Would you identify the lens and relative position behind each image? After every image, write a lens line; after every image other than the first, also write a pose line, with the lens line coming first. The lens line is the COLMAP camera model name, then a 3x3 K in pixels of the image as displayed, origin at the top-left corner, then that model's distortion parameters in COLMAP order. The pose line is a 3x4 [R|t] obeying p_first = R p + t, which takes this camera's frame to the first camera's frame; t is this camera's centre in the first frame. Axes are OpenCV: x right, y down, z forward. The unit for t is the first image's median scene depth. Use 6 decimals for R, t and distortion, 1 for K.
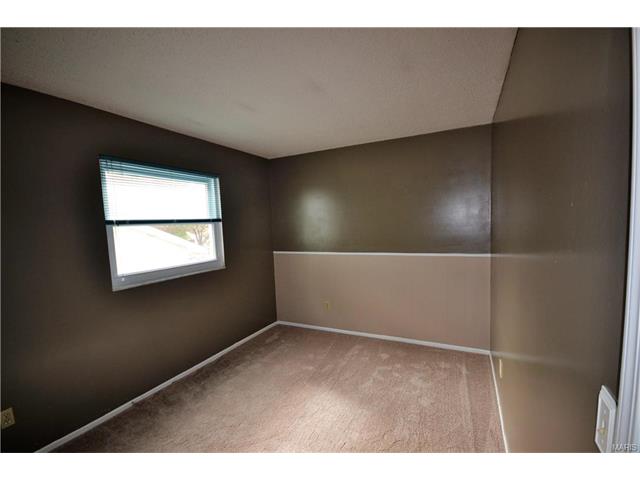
lens RADIAL K [[287.3, 0, 320.8], [0, 287.3, 247.8], [0, 0, 1]] dist [0.000990, 0.000103]
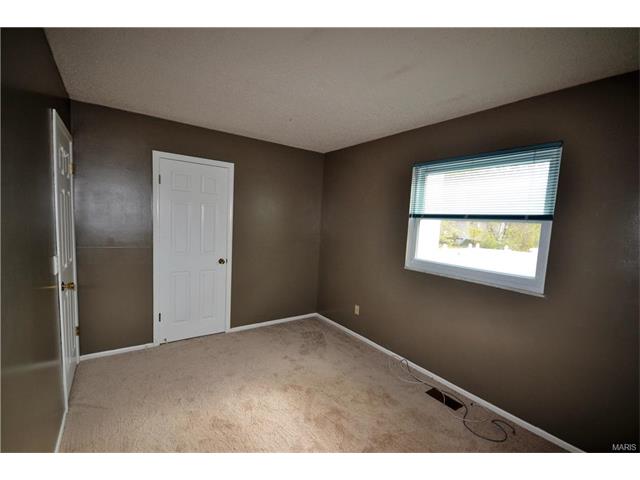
lens RADIAL K [[287.3, 0, 320.8], [0, 287.3, 247.8], [0, 0, 1]] dist [0.000990, 0.000103]
pose [[-0.469335, 0.110084, -0.876131, 0.496736], [-0.097855, 0.979603, 0.175505, -0.108864], [0.877581, 0.168104, -0.448990, 1.013371]]
